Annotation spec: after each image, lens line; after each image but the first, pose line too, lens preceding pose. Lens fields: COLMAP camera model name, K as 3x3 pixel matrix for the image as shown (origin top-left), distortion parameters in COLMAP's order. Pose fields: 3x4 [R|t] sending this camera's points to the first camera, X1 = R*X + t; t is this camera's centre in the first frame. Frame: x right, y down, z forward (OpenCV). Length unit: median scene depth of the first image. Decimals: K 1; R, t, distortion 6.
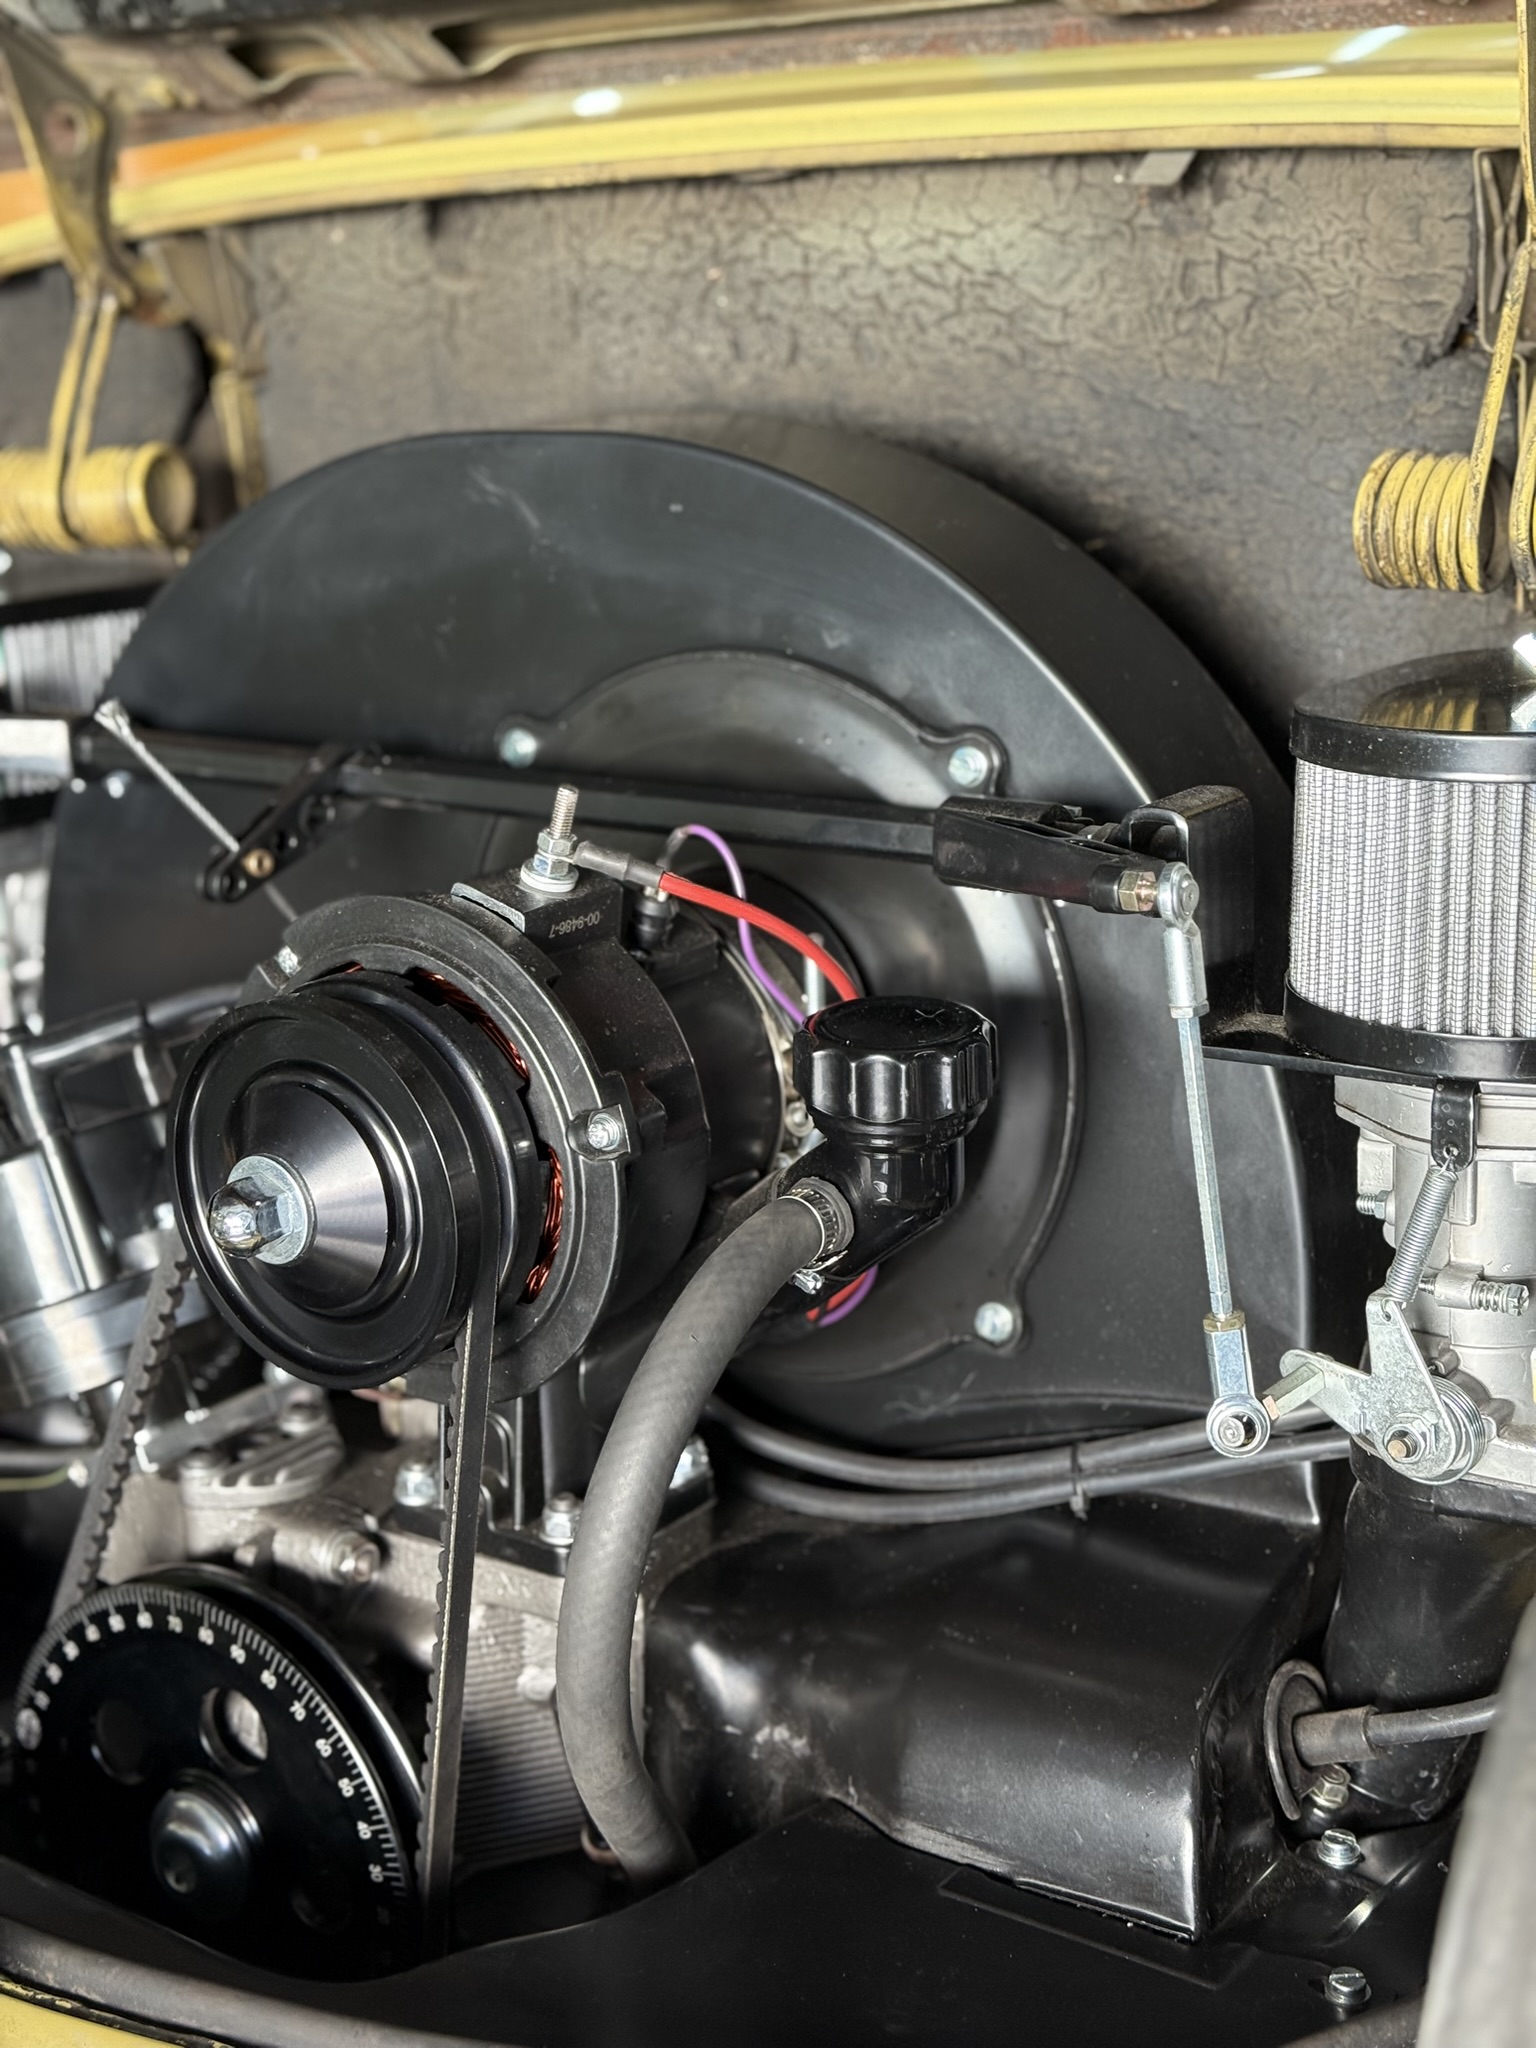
lens RADIAL K [[2920.7, 0, 768.0], [0, 2920.7, 1024.0], [0, 0, 1]] dist [0.202431, -0.491852]
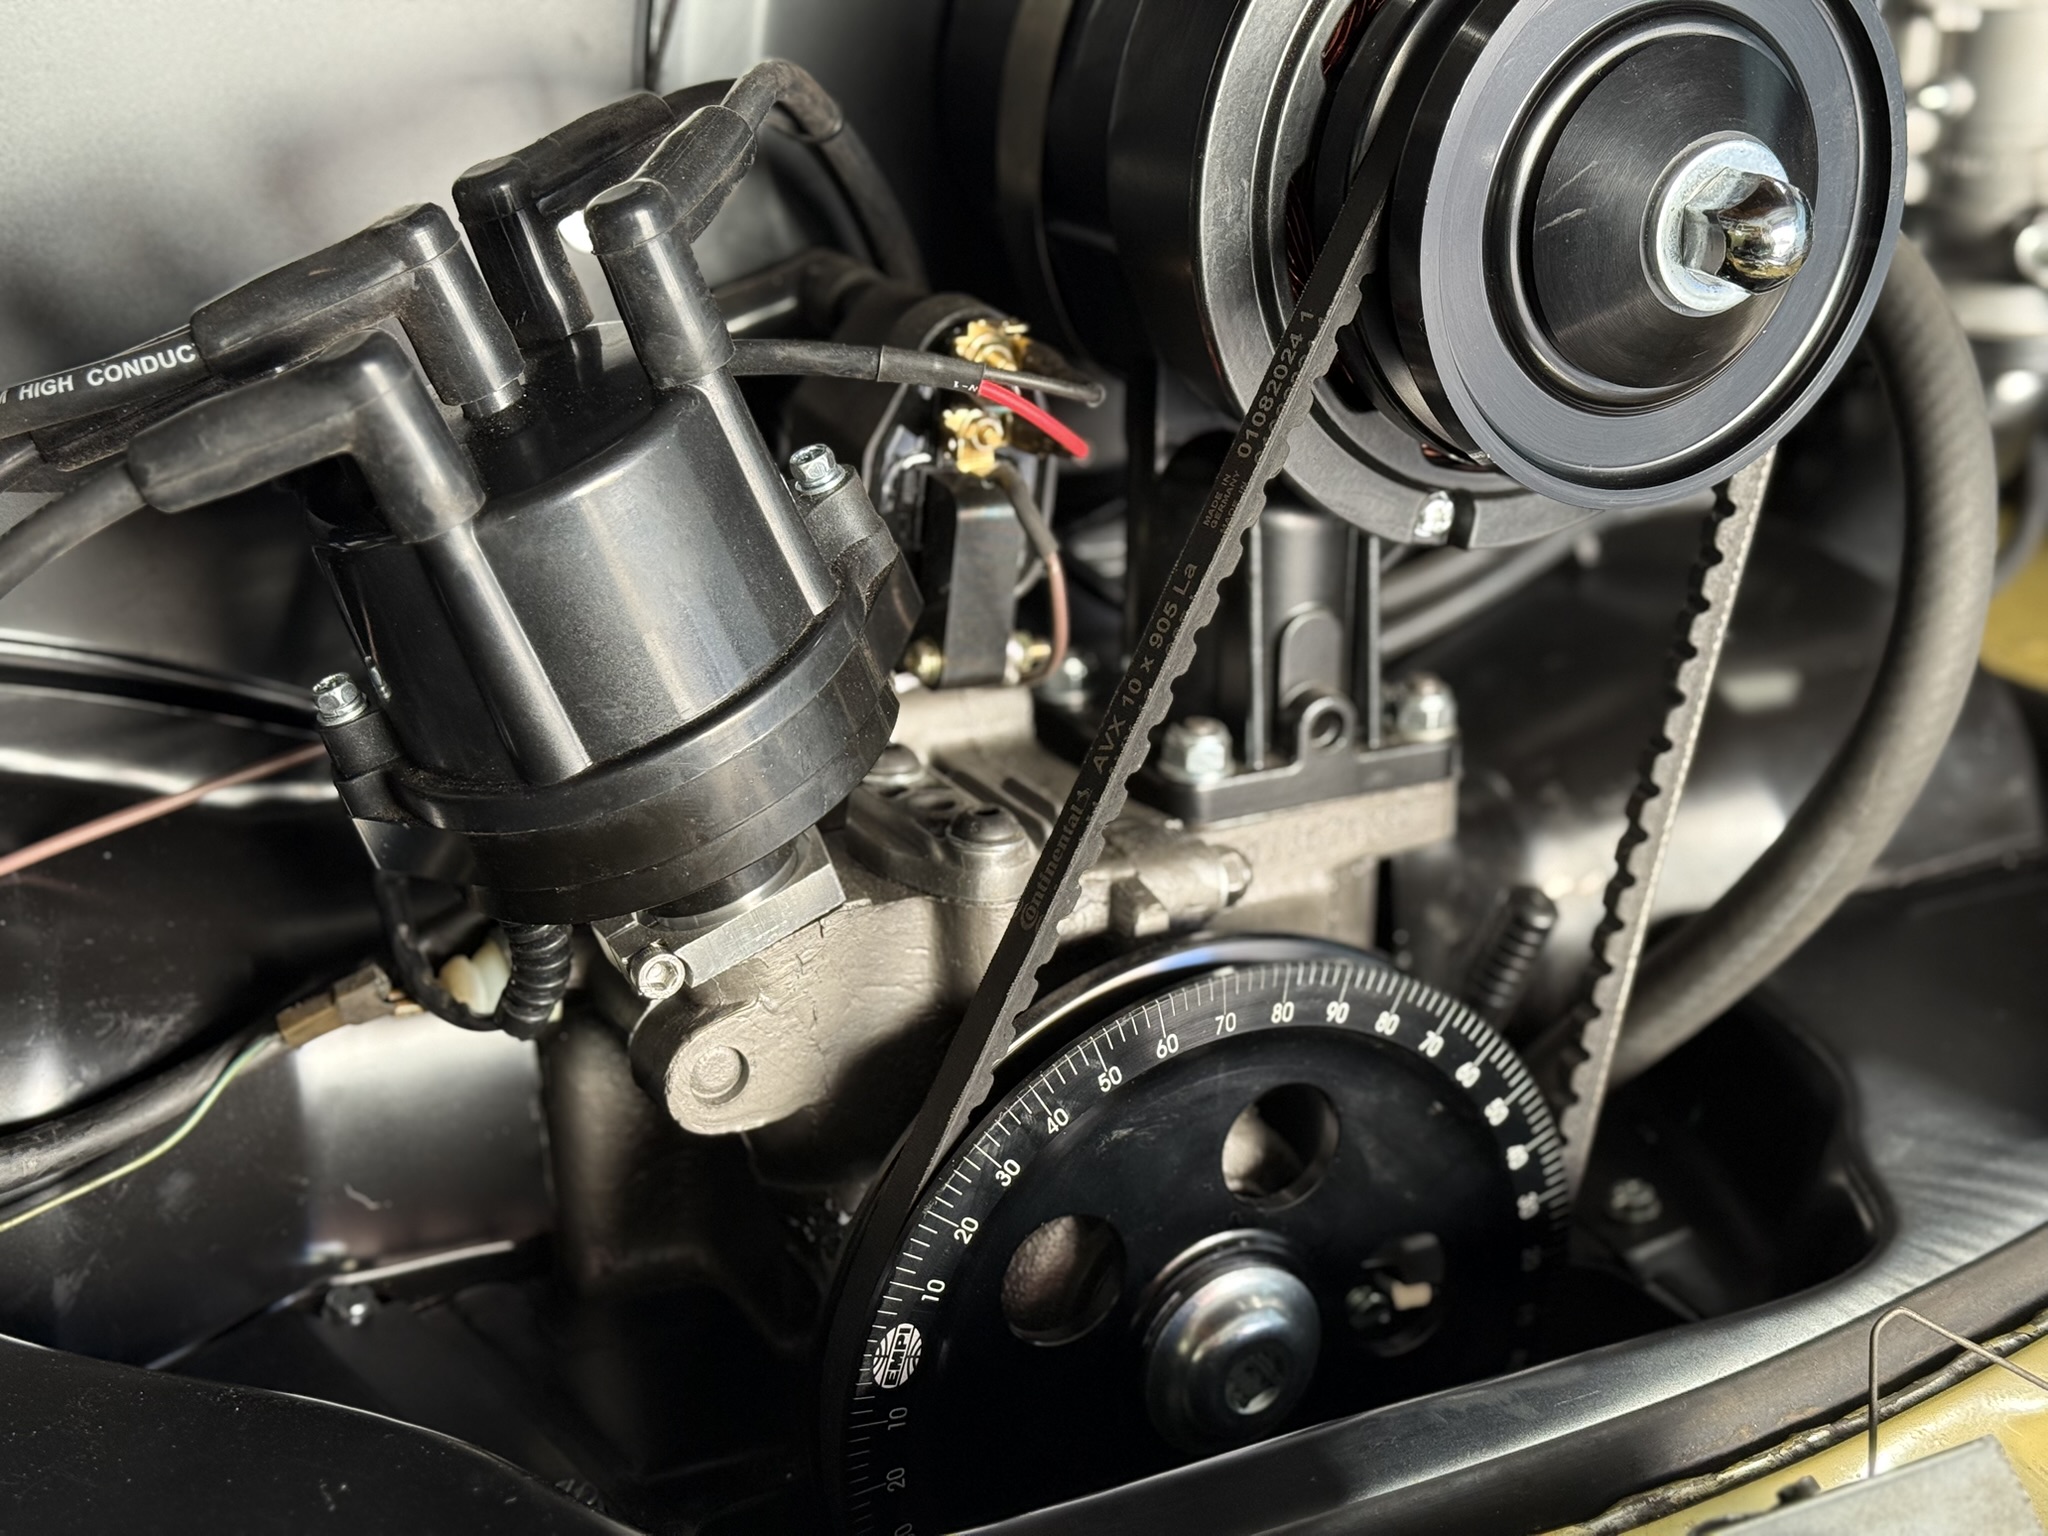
lens RADIAL K [[2920.7, 0, 1038.2], [0, 2920.7, 772.9], [0, 0, 1]] dist [0.202431, -0.491852]
pose [[0.433668, -0.275678, 0.857866, -0.673879], [0.195827, 0.958129, 0.208904, 0.009486], [-0.879536, 0.077399, 0.469495, 0.661412]]
